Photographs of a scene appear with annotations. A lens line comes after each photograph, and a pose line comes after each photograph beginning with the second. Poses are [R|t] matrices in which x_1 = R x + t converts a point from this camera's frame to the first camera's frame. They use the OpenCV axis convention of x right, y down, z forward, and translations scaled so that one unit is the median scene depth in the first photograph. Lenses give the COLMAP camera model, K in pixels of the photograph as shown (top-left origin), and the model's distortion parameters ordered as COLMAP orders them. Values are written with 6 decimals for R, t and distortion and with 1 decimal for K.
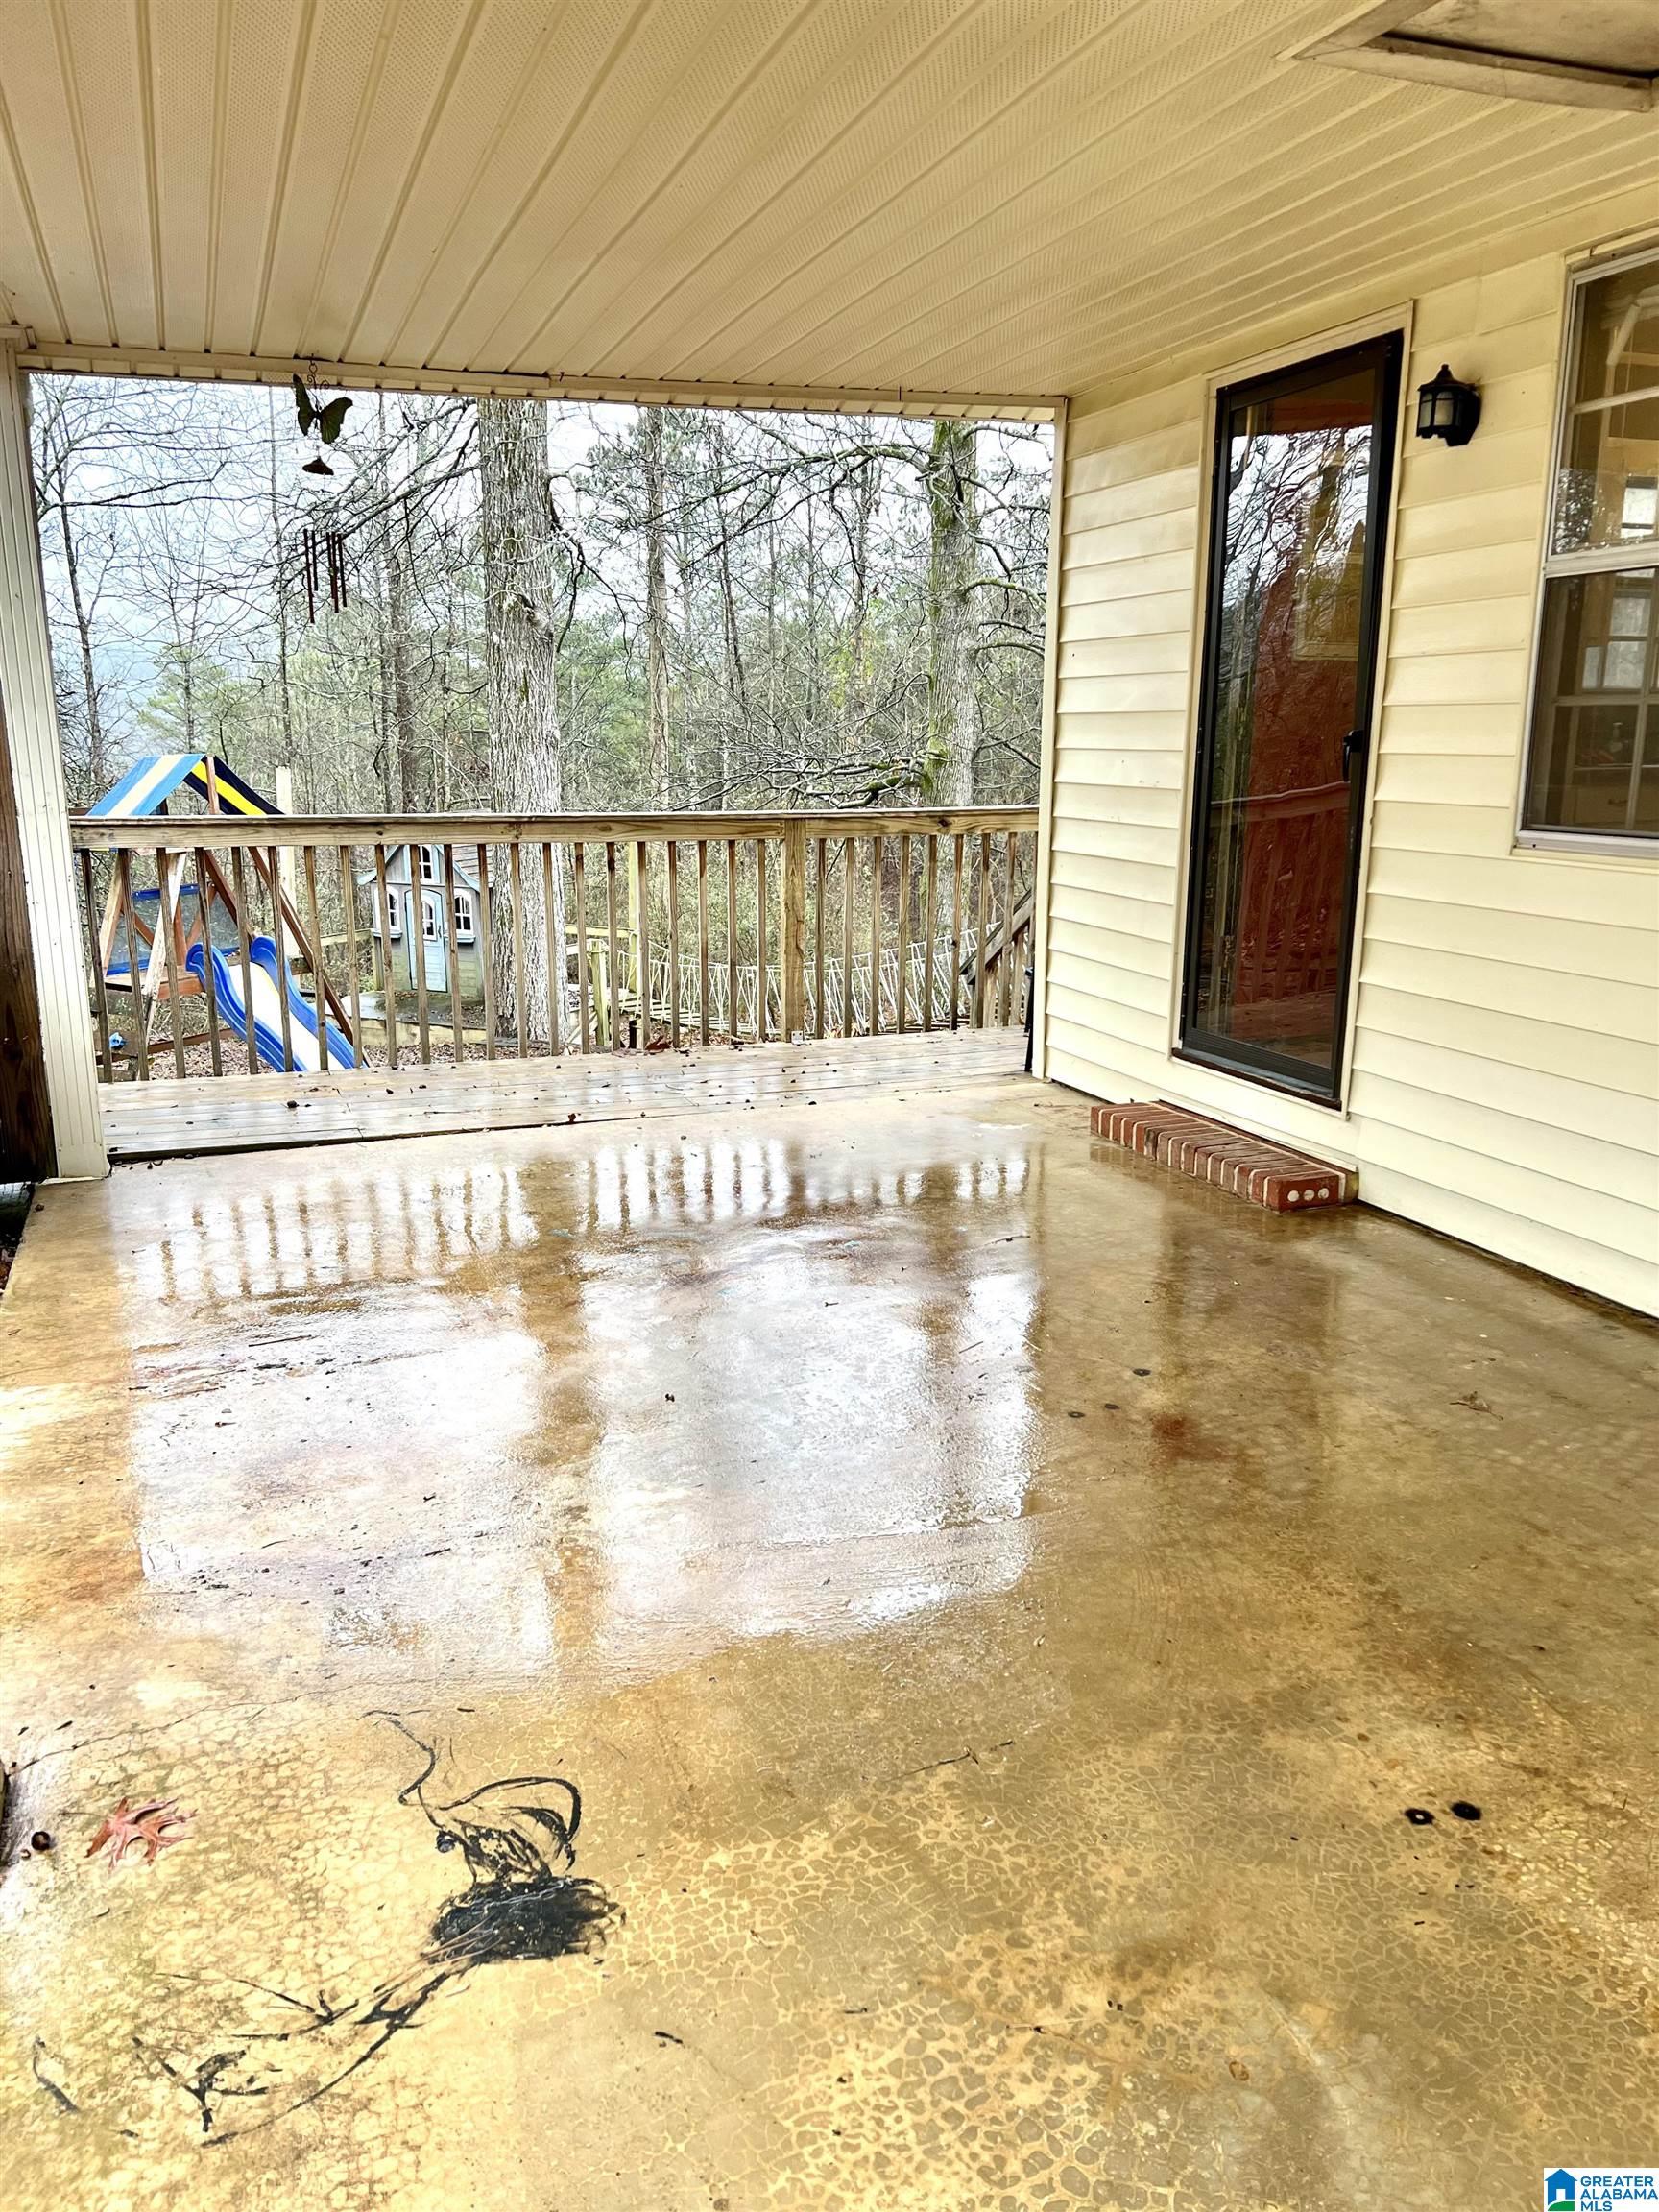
lens RADIAL K [[1662.2, 0, 827.0], [0, 1662.2, 1114.8], [0, 0, 1]] dist [0.016551, -0.009183]
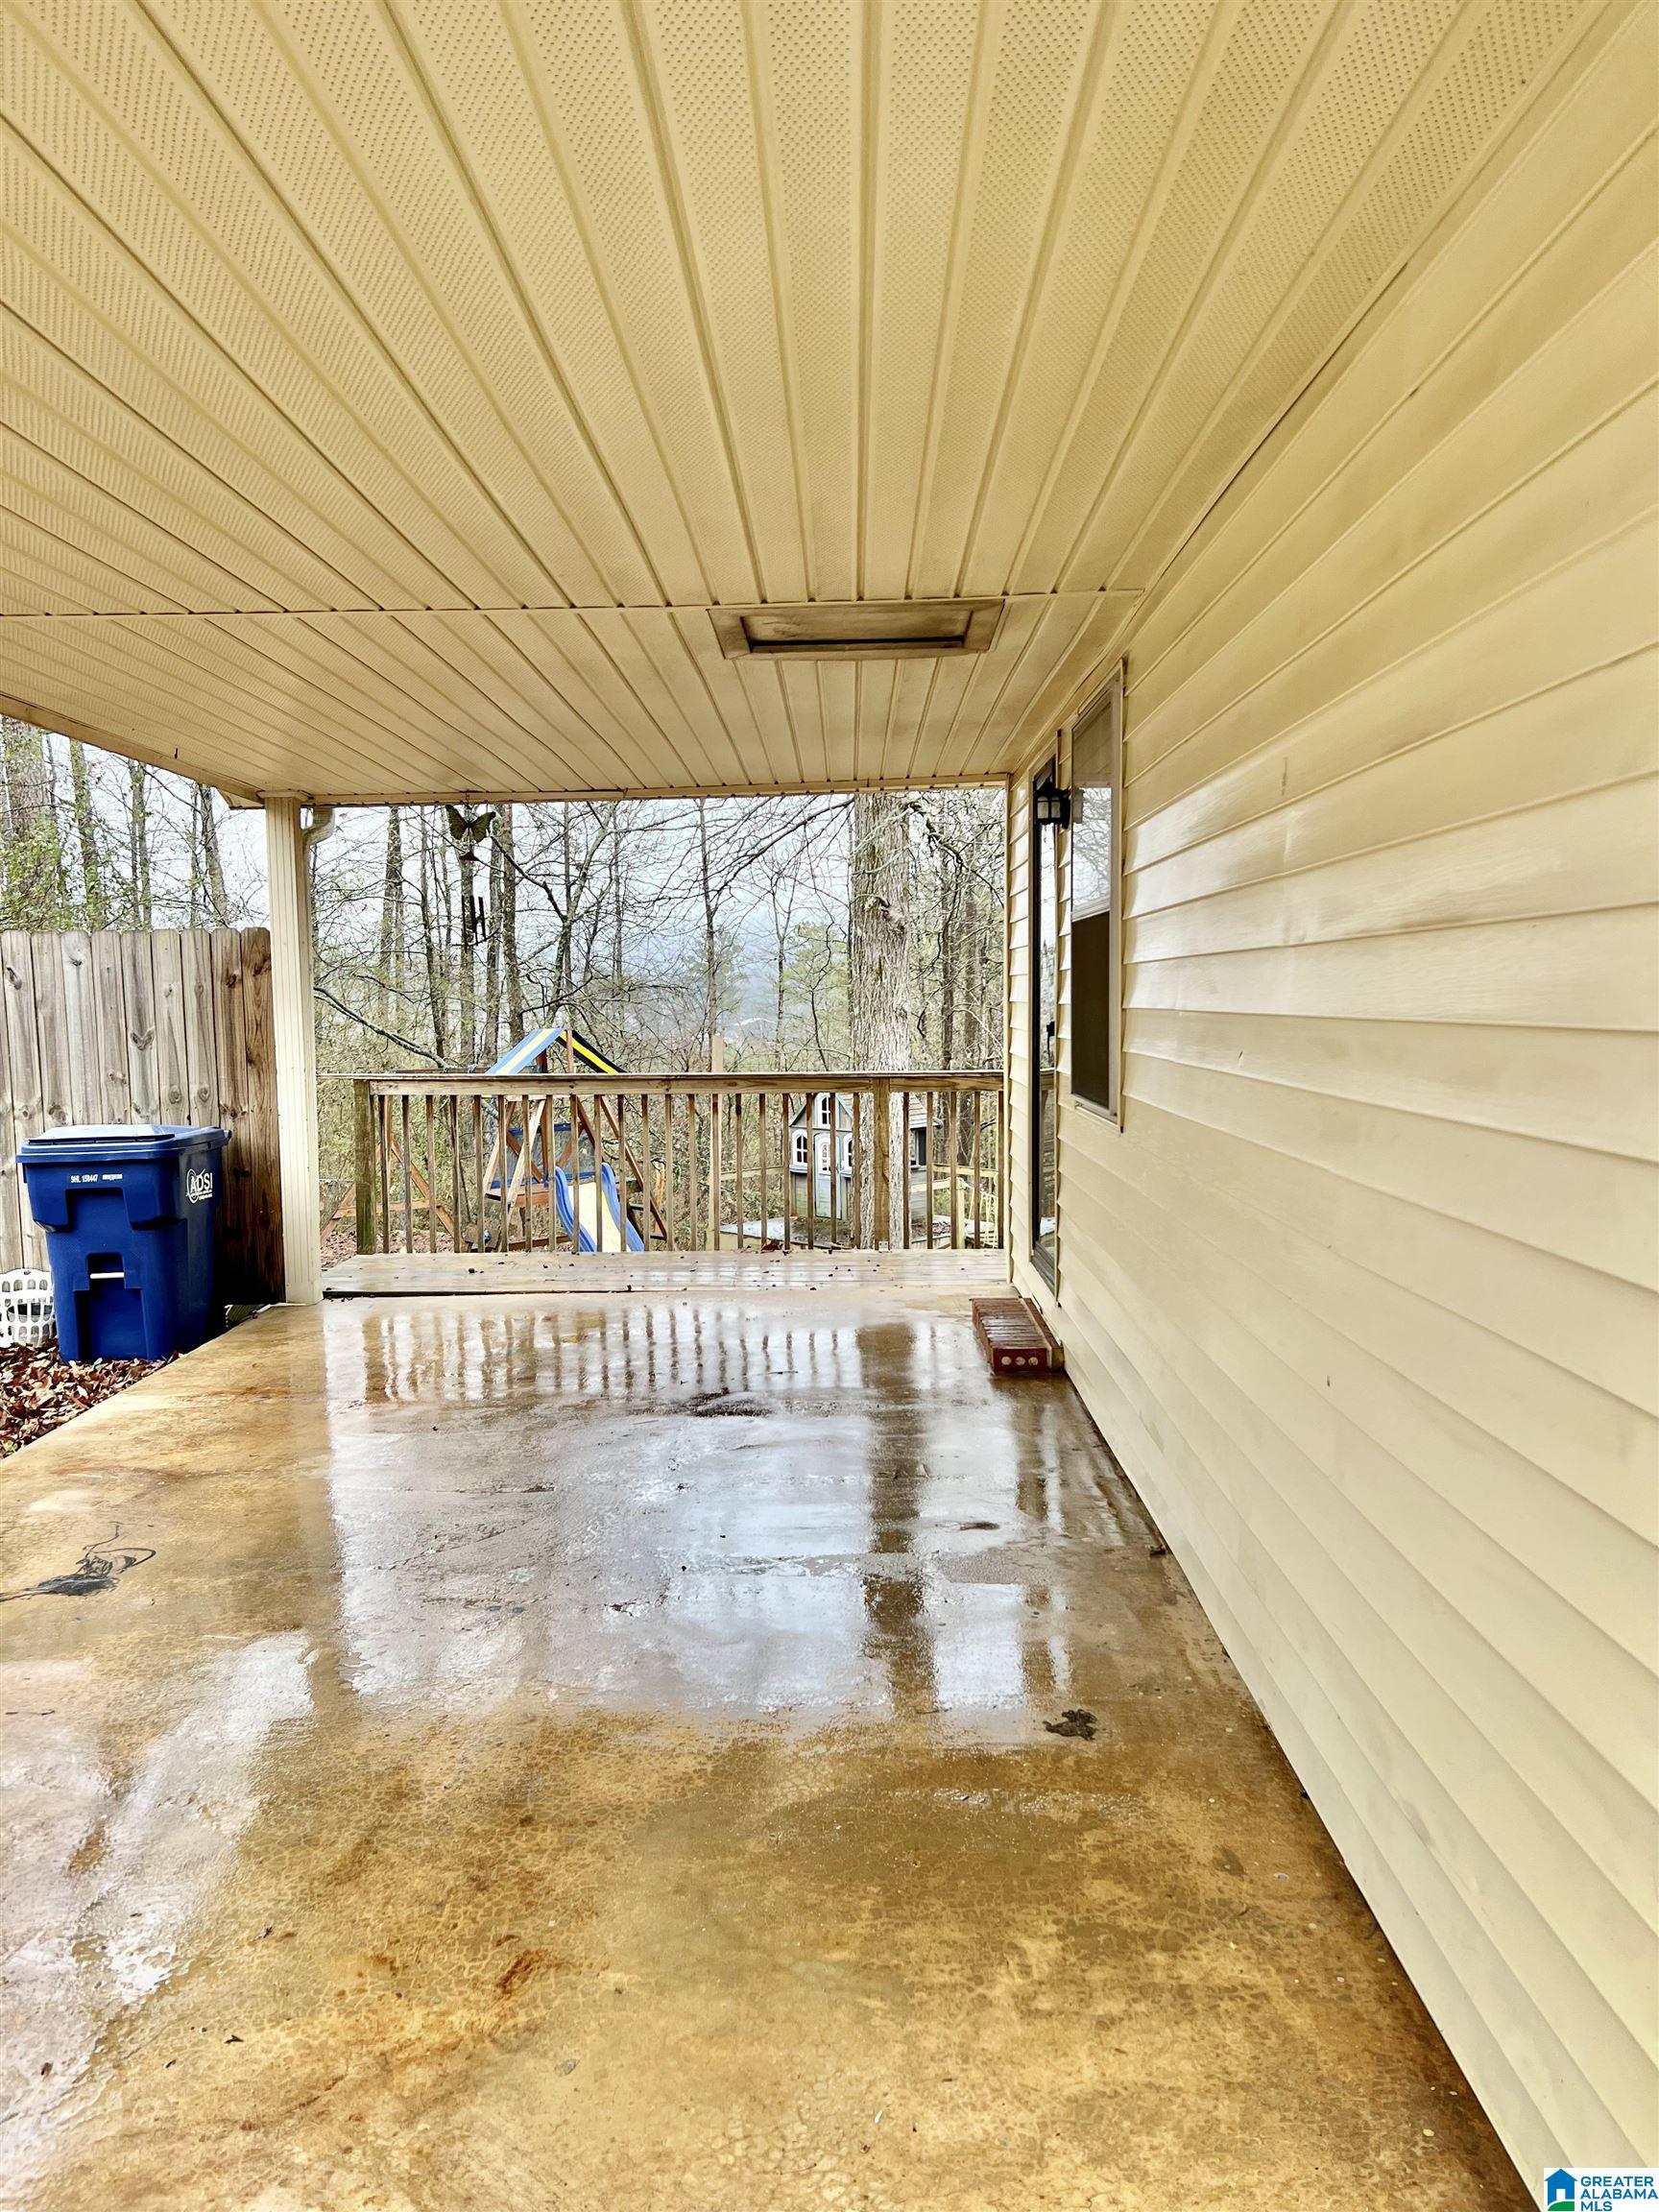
lens RADIAL K [[1662.2, 0, 832.2], [0, 1662.2, 1109.3], [0, 0, 1]] dist [0.016551, -0.009183]
pose [[0.932212, 0.013830, -0.361648, 0.436303], [-0.069928, 0.987322, -0.142495, 0.034564], [0.355092, 0.158125, 0.921361, -0.212087]]
